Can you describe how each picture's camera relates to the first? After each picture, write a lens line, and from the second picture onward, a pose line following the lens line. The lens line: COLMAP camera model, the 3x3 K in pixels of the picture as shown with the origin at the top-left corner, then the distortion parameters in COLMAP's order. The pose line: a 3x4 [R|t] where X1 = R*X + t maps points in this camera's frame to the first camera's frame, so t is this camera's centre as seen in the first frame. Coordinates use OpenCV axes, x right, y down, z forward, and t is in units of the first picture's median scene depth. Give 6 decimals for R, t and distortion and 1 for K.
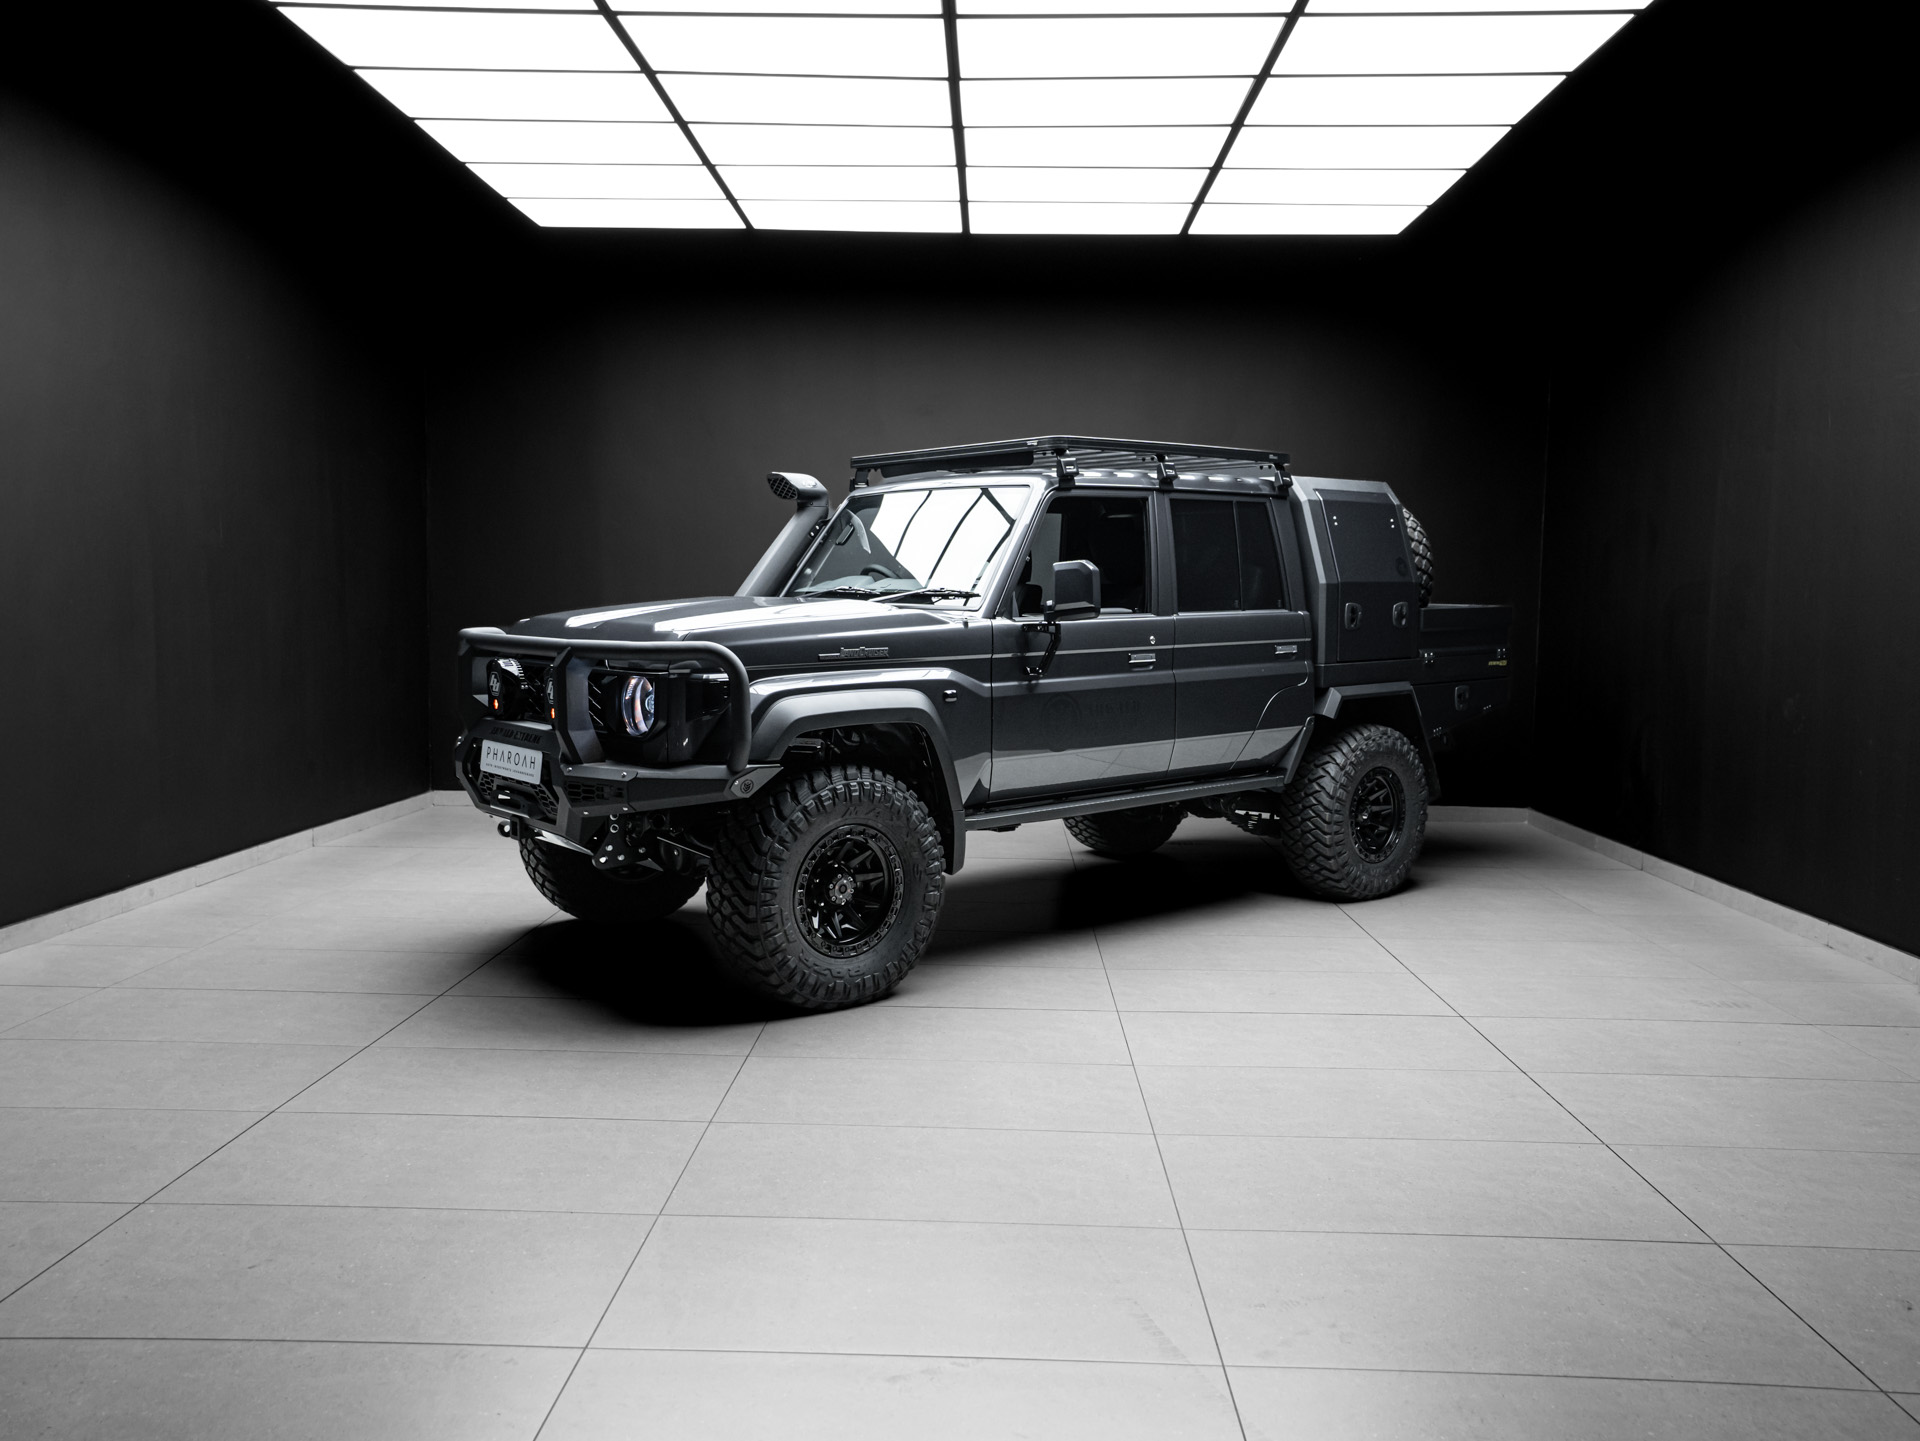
lens RADIAL K [[1440.9, 0, 960.0], [0, 1440.9, 720.5], [0, 0, 1]] dist [-0.032009, 0.074185]
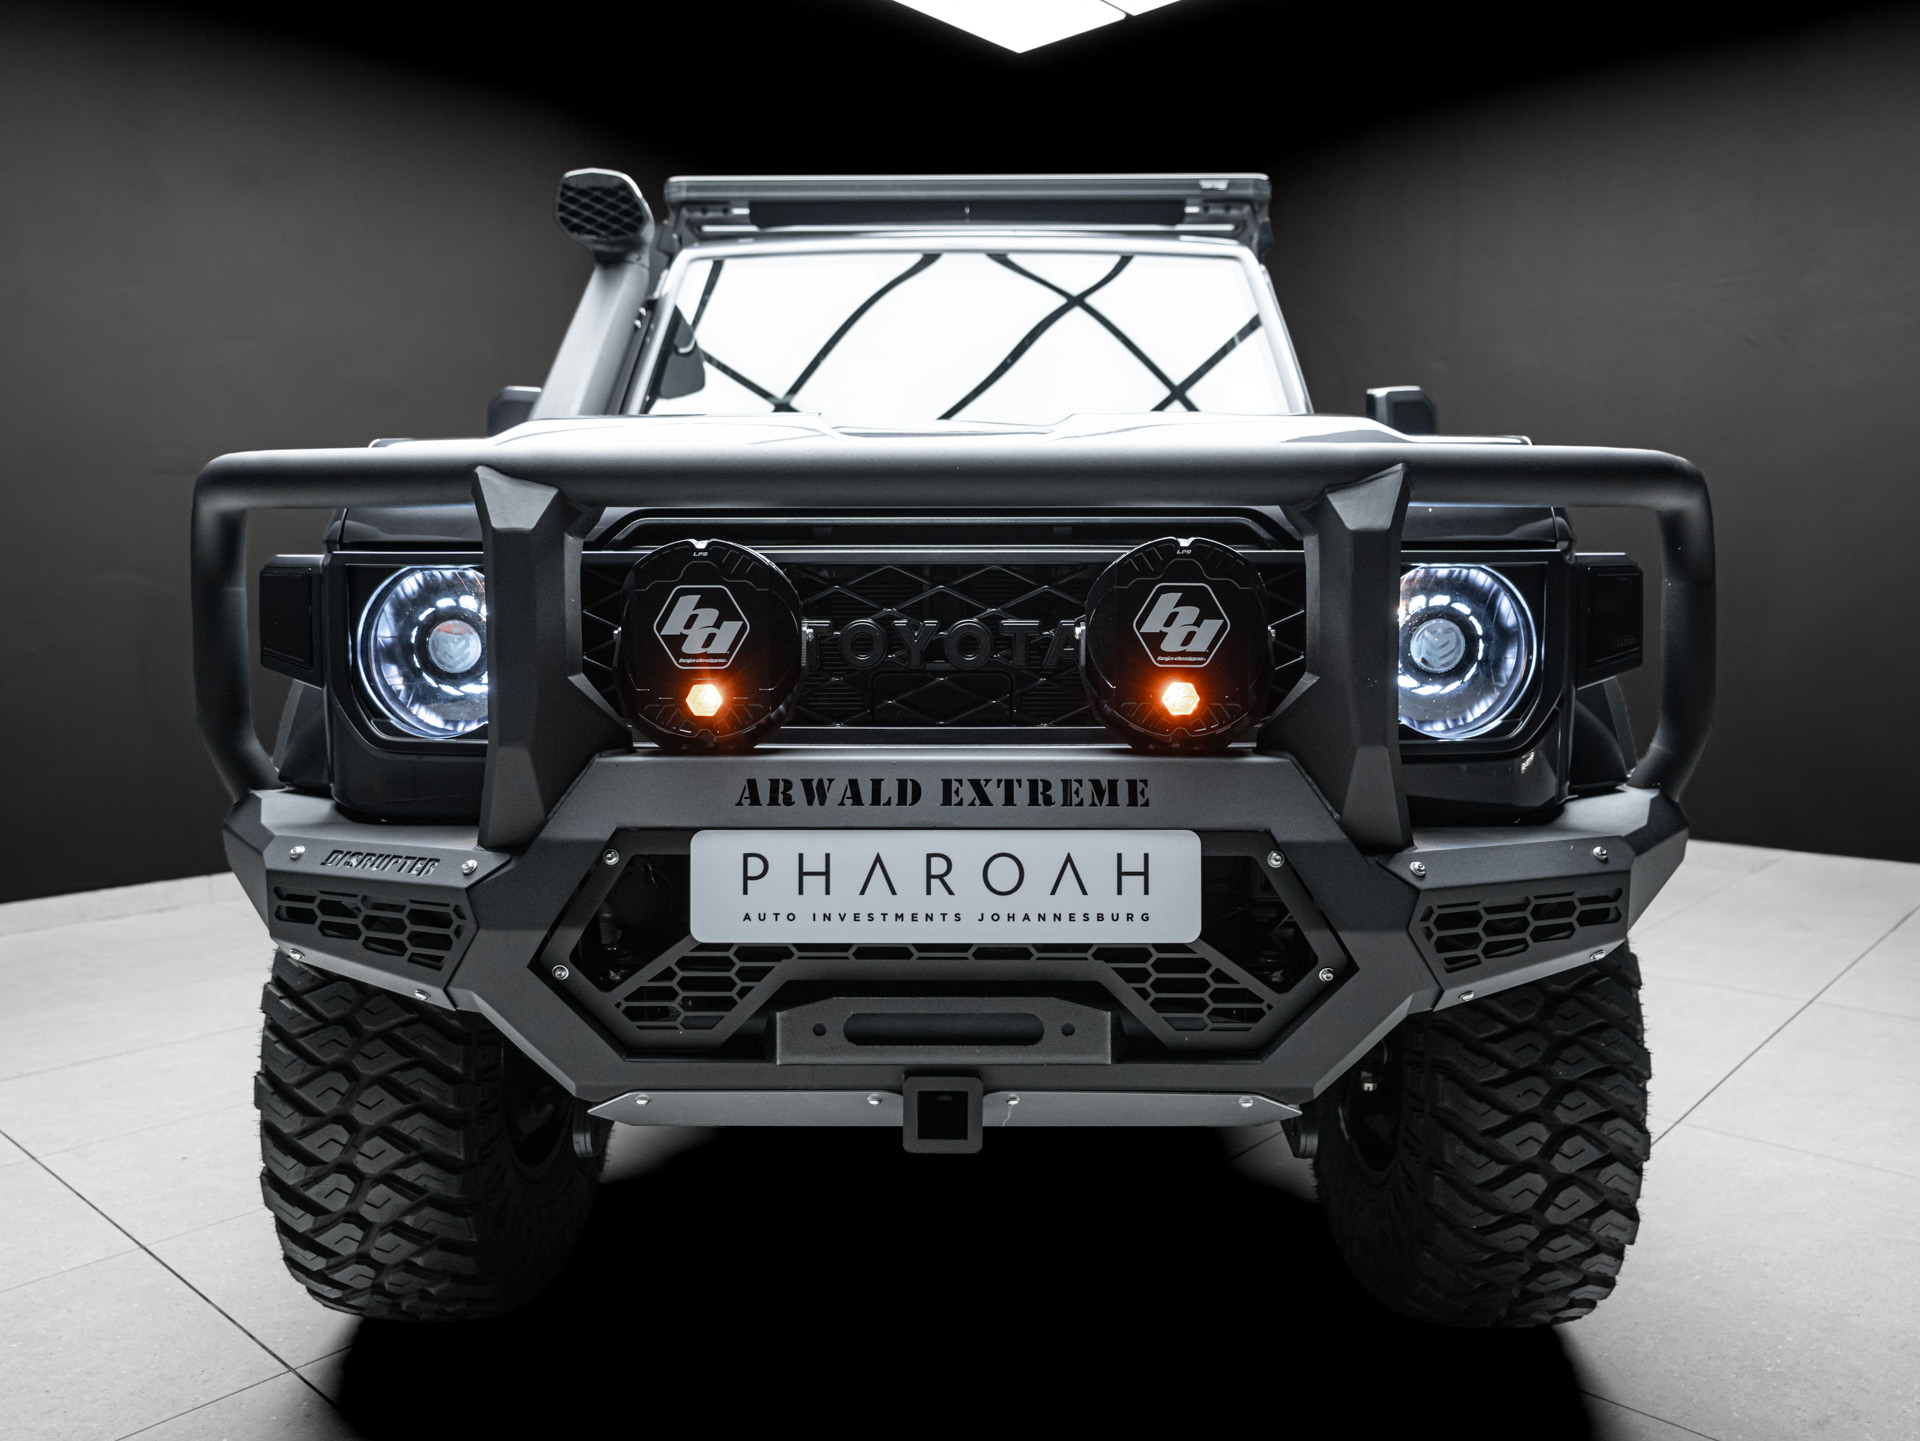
lens RADIAL K [[1440.9, 0, 960.0], [0, 1440.9, 720.5], [0, 0, 1]] dist [-0.032009, 0.074185]
pose [[0.654185, -0.081155, 0.751968, -0.425724], [0.075470, 0.996269, 0.041864, -0.013073], [-0.752560, 0.029364, 0.657869, 0.661282]]
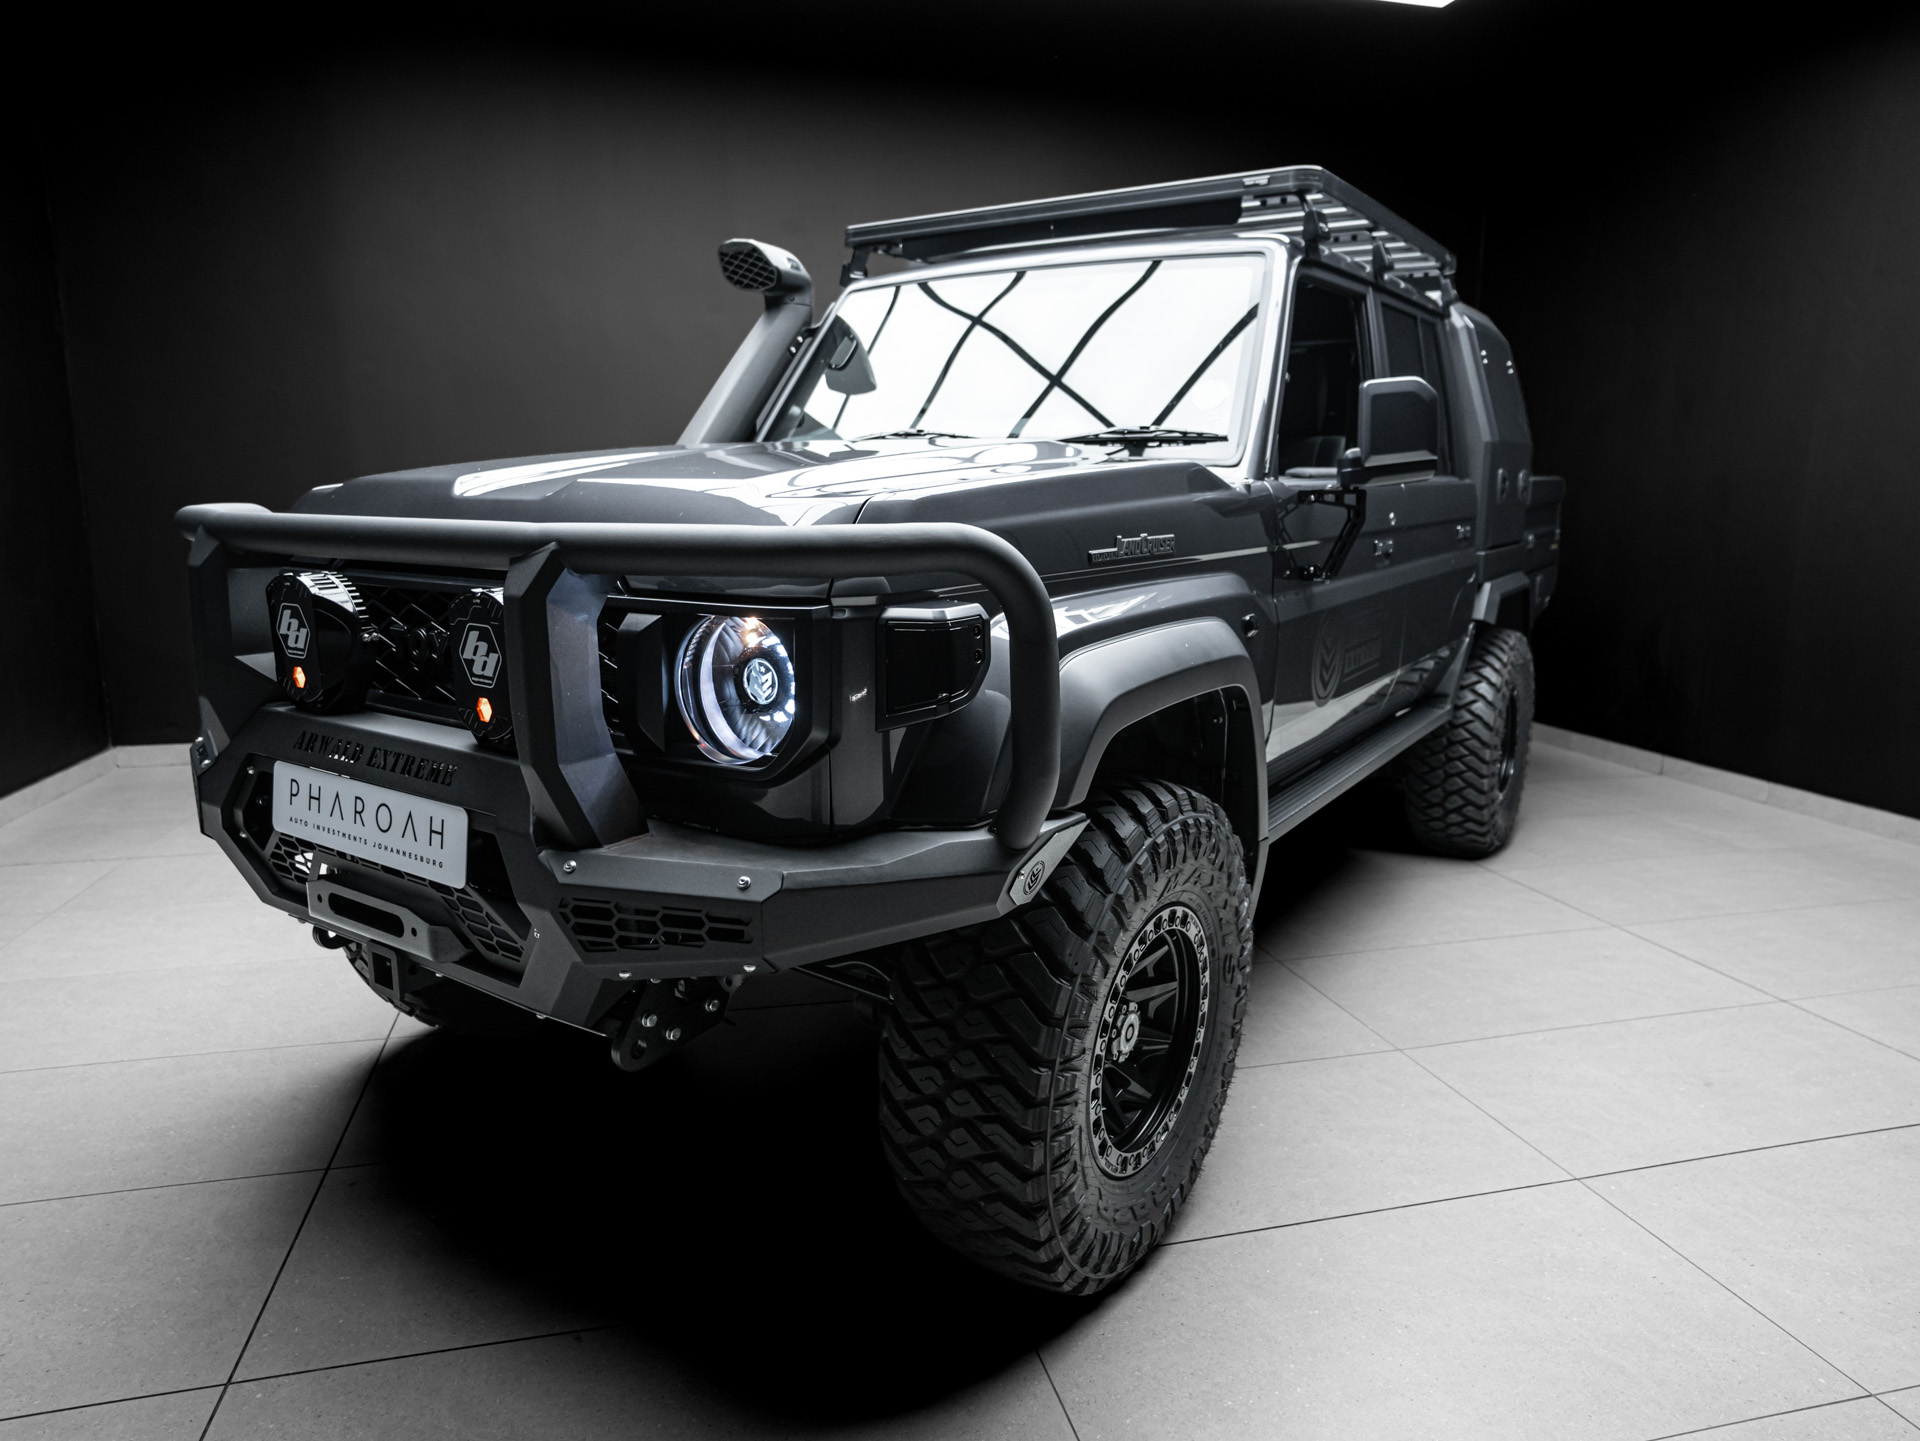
lens RADIAL K [[1216.7, 0, 960.0], [0, 1216.7, 720.5], [0, 0, 1]] dist [-0.062840, 0.058205]
pose [[0.961772, -0.051918, 0.268885, -0.194489], [0.023625, 0.993934, 0.107409, -0.027720], [-0.272830, -0.096950, 0.957165, 0.506607]]
